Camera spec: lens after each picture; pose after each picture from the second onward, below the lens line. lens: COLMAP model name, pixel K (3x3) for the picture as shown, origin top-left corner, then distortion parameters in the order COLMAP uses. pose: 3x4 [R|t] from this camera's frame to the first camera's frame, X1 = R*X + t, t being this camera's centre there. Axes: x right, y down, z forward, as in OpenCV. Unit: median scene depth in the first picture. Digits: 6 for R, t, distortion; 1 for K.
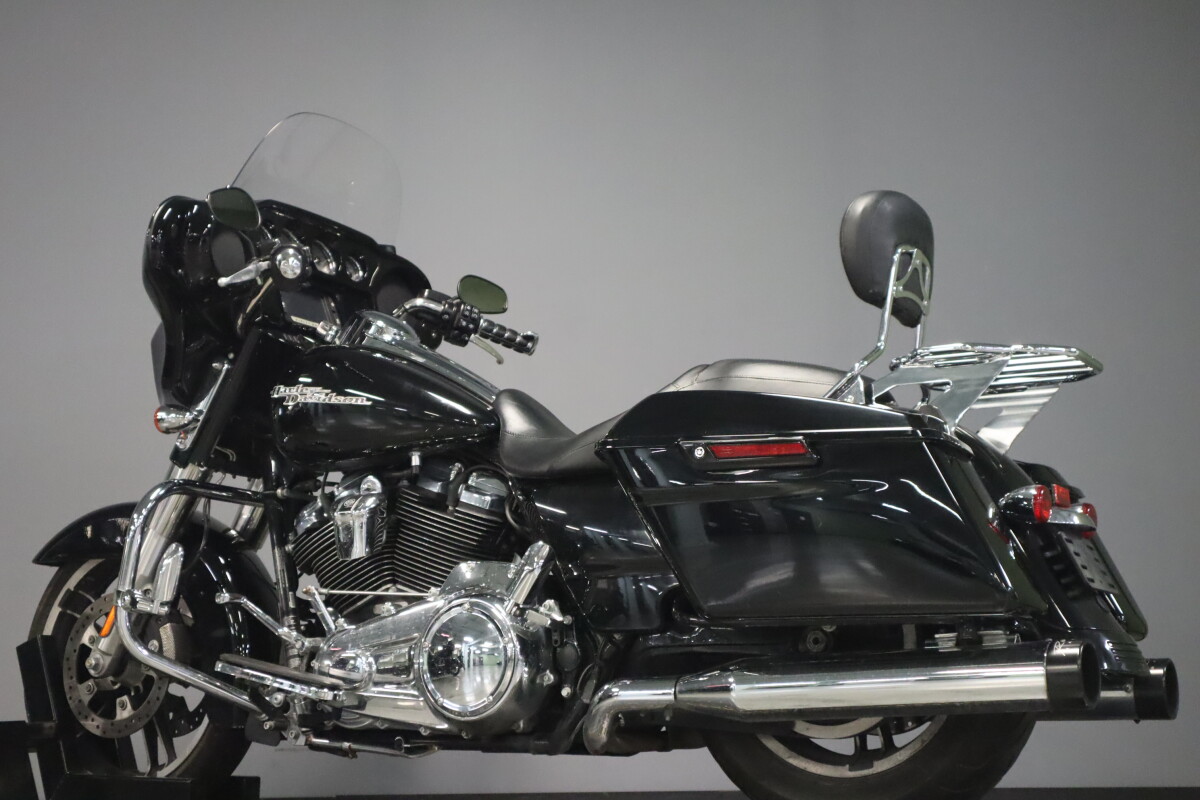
lens RADIAL K [[2013.4, 0, 600.0], [0, 2013.4, 400.0], [0, 0, 1]] dist [-0.212180, 0.006219]
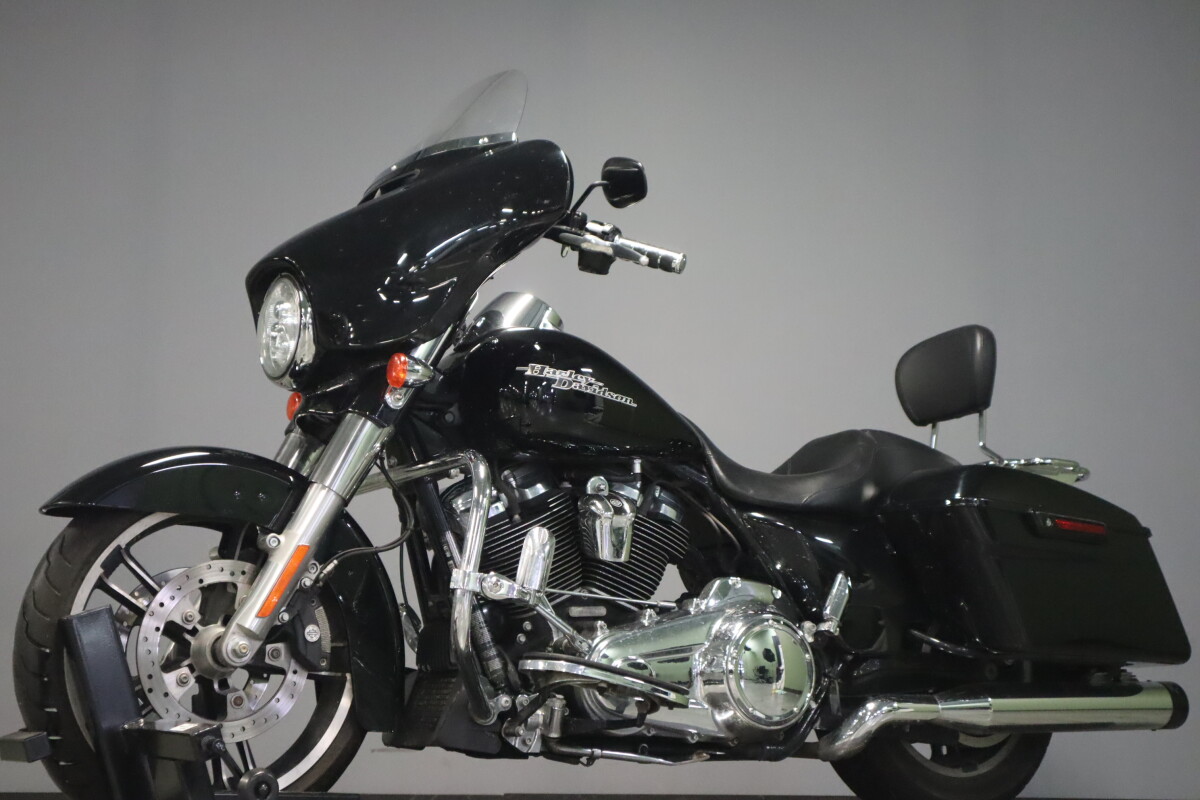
lens RADIAL K [[1800.6, 0, 600.0], [0, 1800.6, 400.0], [0, 0, 1]] dist [-0.024440, -0.013094]
pose [[0.483285, 0.164732, 0.859825, -0.886446], [-0.161254, 0.982083, -0.097519, 0.088365], [-0.860484, -0.091521, 0.501189, 0.565148]]
